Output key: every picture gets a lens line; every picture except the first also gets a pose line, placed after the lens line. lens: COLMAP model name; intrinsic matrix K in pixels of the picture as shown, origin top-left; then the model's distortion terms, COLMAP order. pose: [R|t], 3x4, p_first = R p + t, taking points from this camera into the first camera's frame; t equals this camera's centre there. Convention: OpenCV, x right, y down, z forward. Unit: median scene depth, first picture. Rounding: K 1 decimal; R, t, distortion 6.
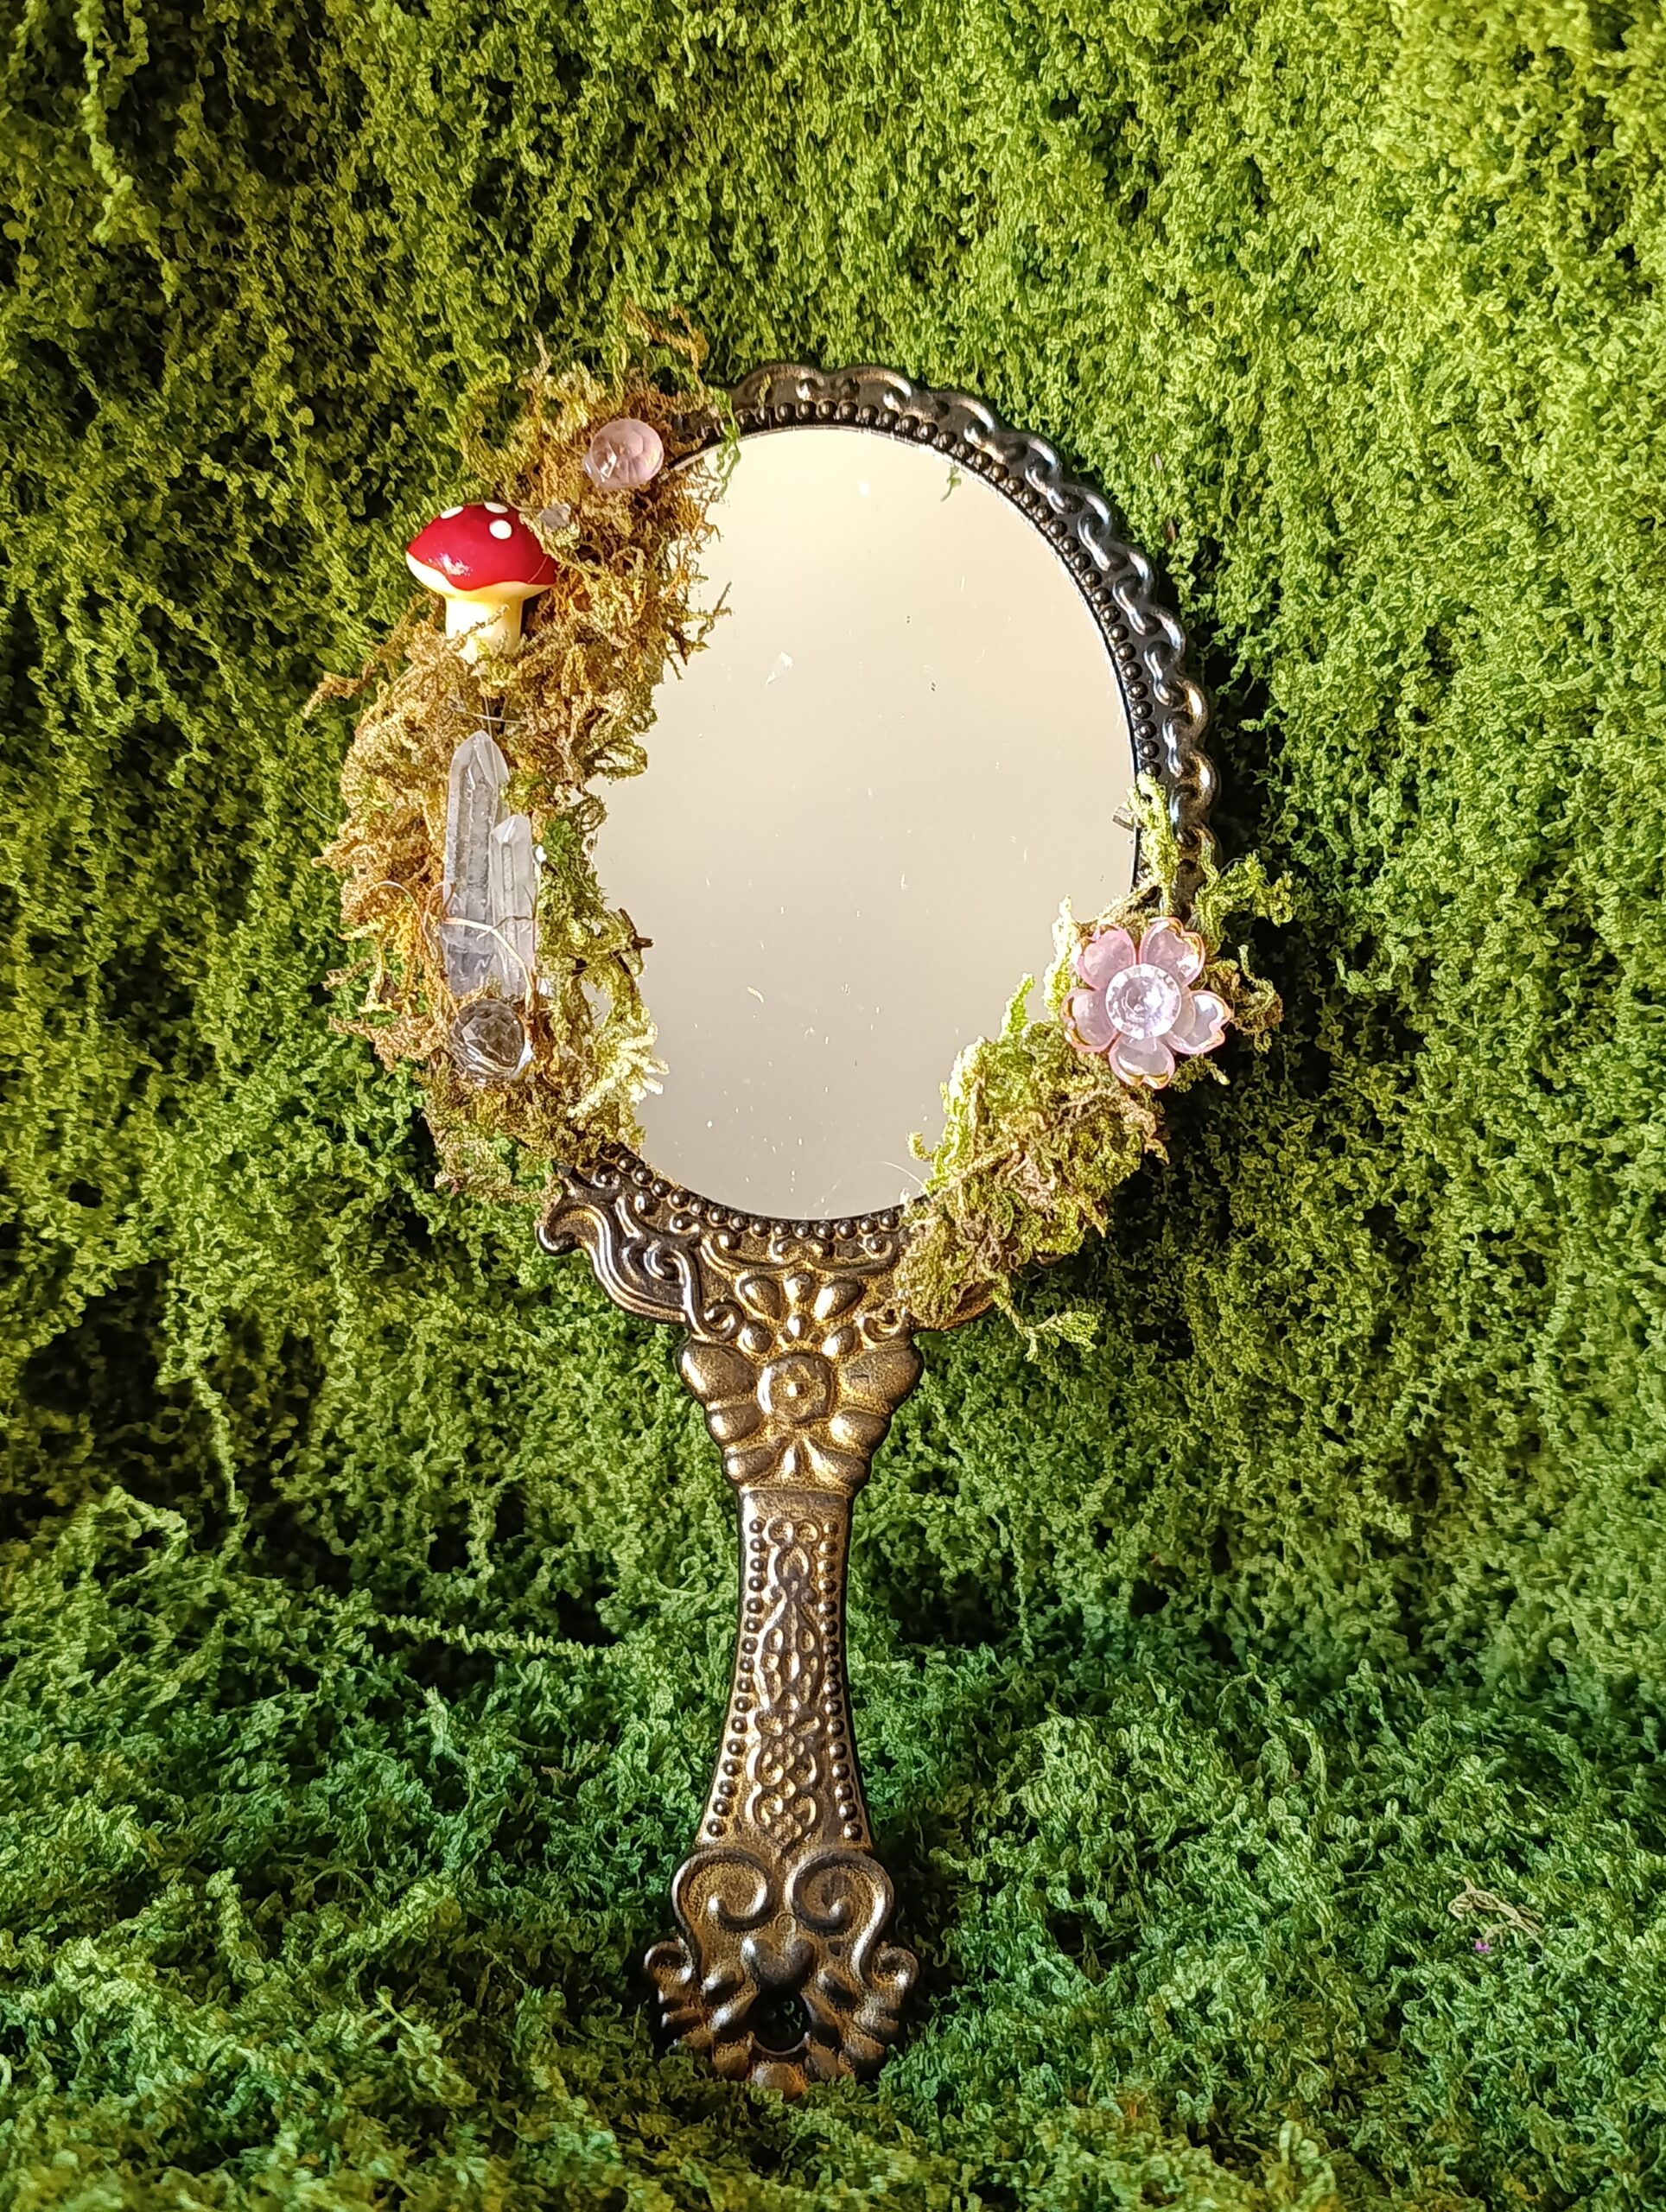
lens RADIAL K [[2674.5, 0, 839.5], [0, 2674.5, 1112.6], [0, 0, 1]] dist [0.138149, -0.620289]
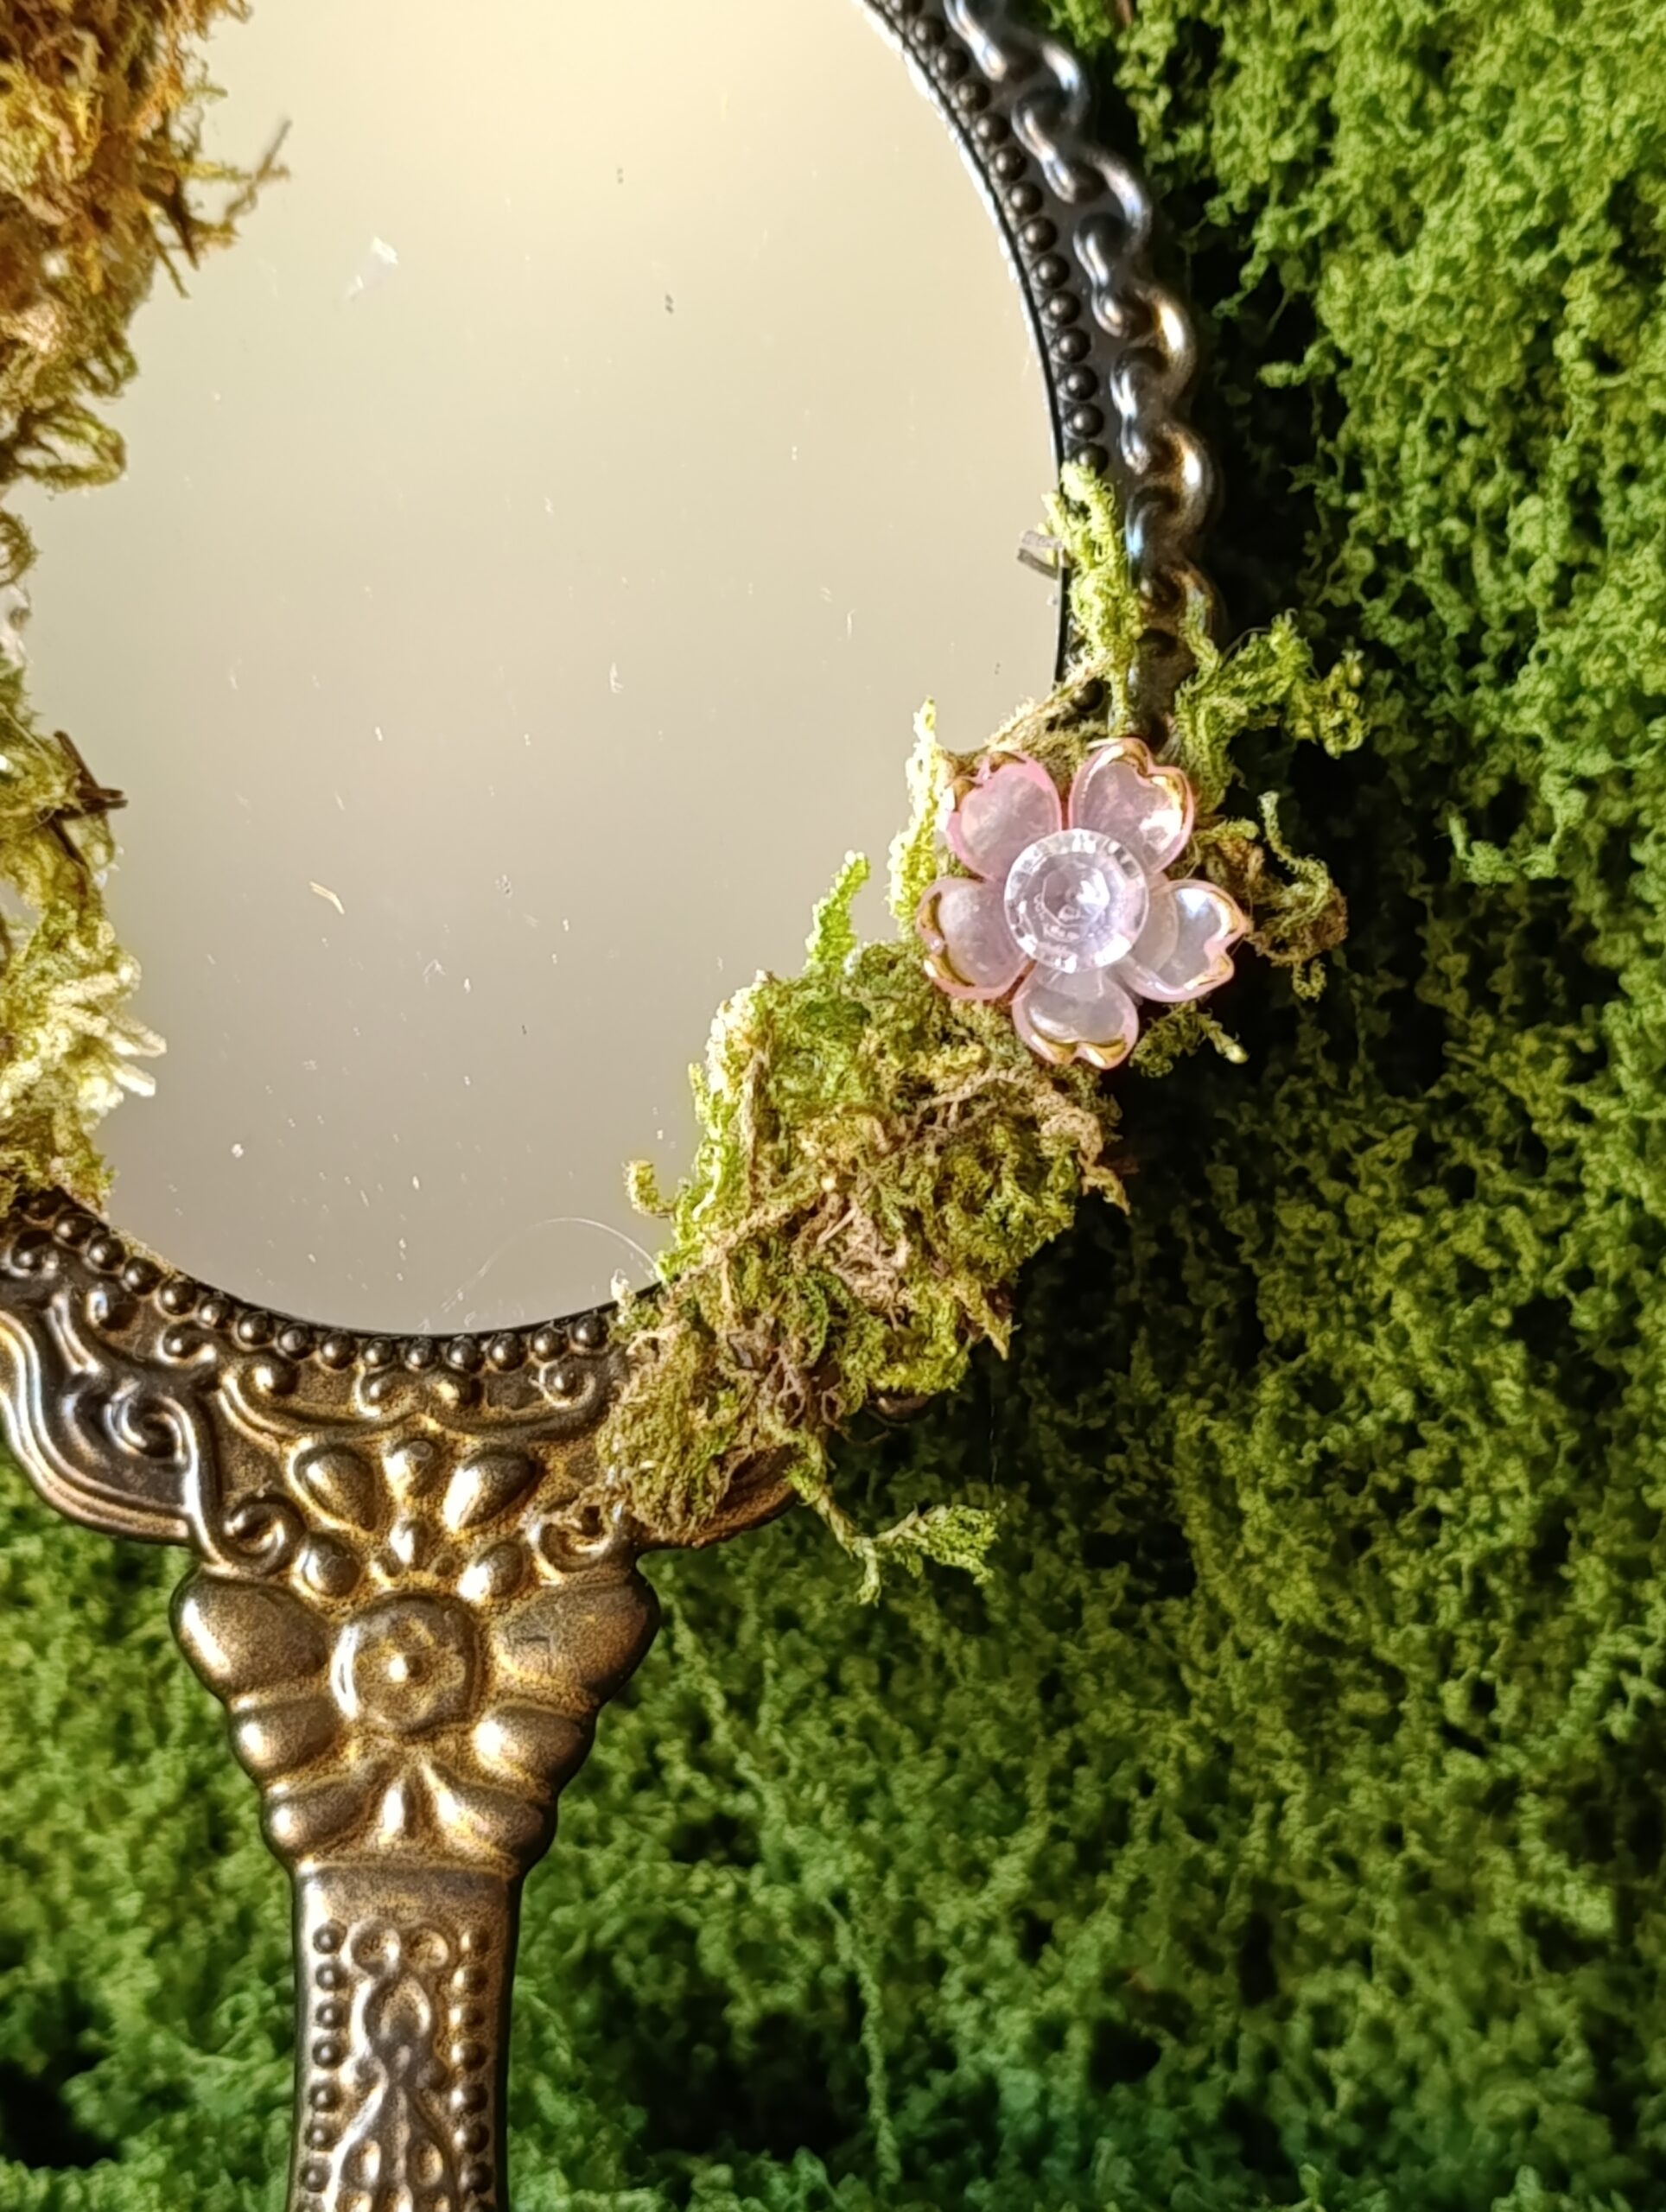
lens RADIAL K [[4335.3, 0, 842.7], [0, 4335.3, 1118.8], [0, 0, 1]] dist [0.198682, -1.258176]
pose [[0.999426, -0.011120, 0.031986, 0.039766], [0.011839, 0.999680, -0.022374, 0.017937], [-0.031727, 0.022740, 0.999238, 0.161902]]
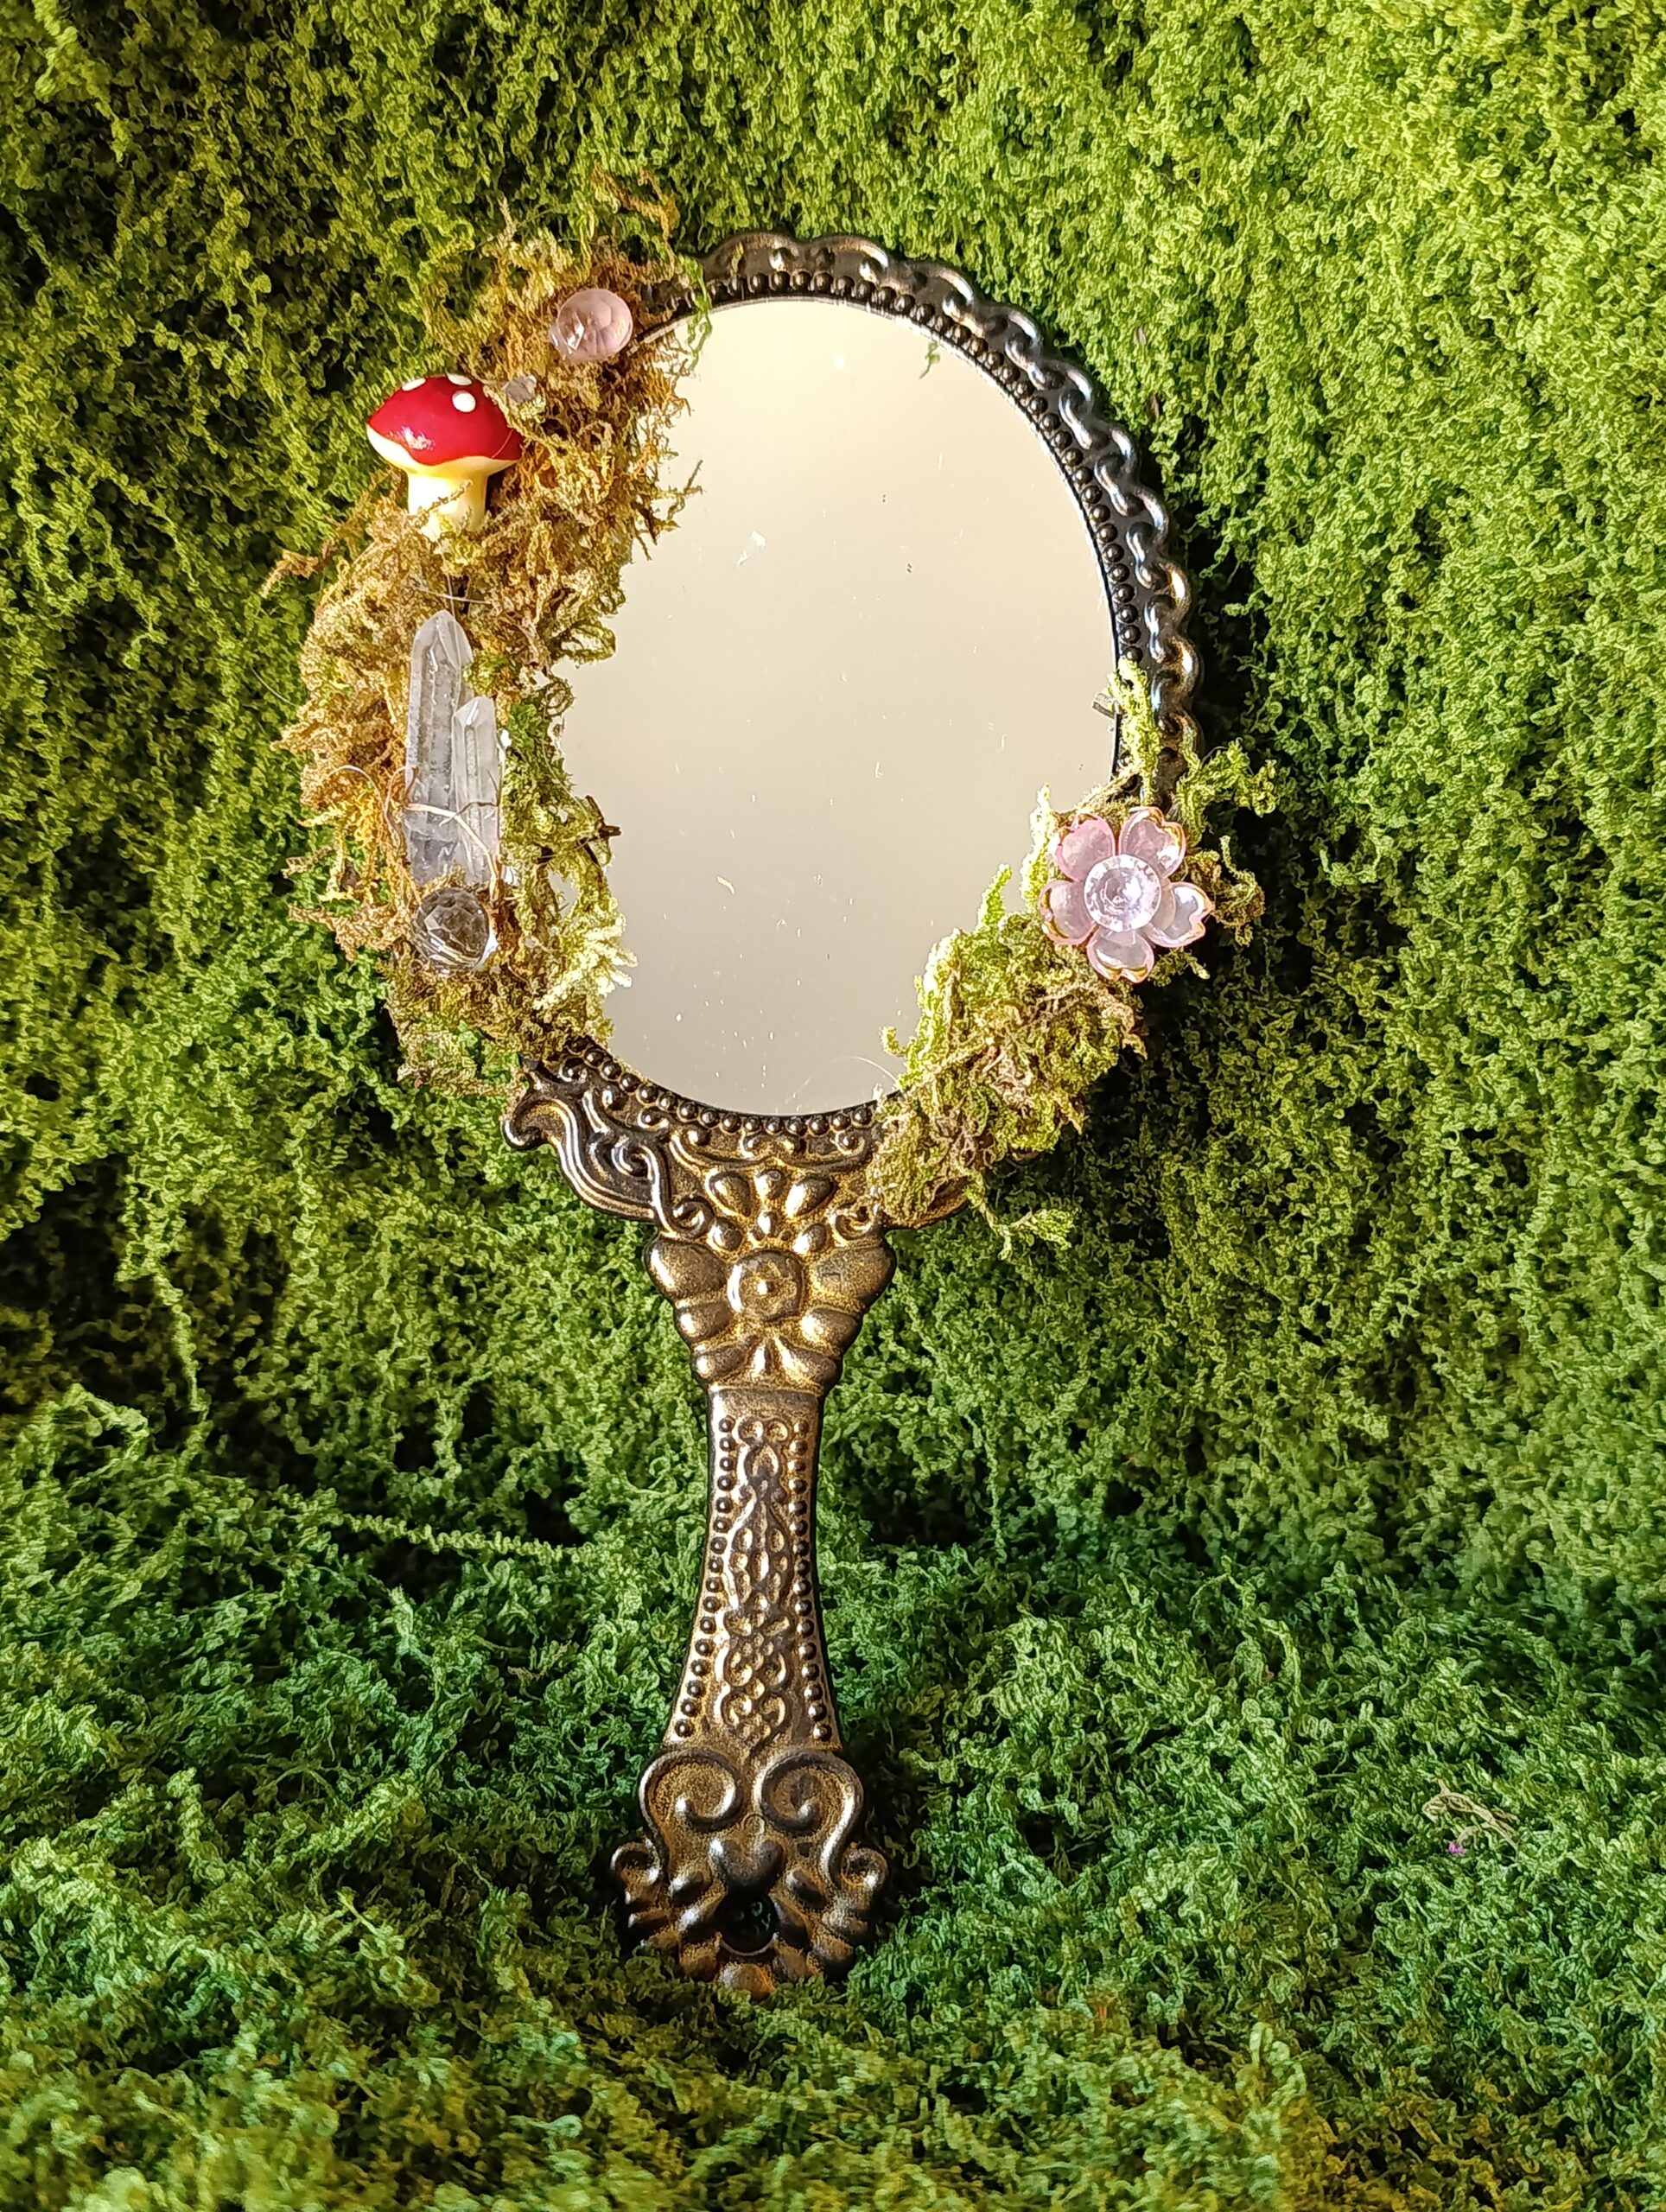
lens RADIAL K [[2678.1, 0, 836.9], [0, 2678.1, 1117.3], [0, 0, 1]] dist [0.159166, -0.811734]
pose [[0.999966, 0.003492, 0.007432, 0.002026], [-0.003760, 0.999335, 0.036276, 0.004933], [-0.007301, -0.036303, 0.999314, 0.017446]]
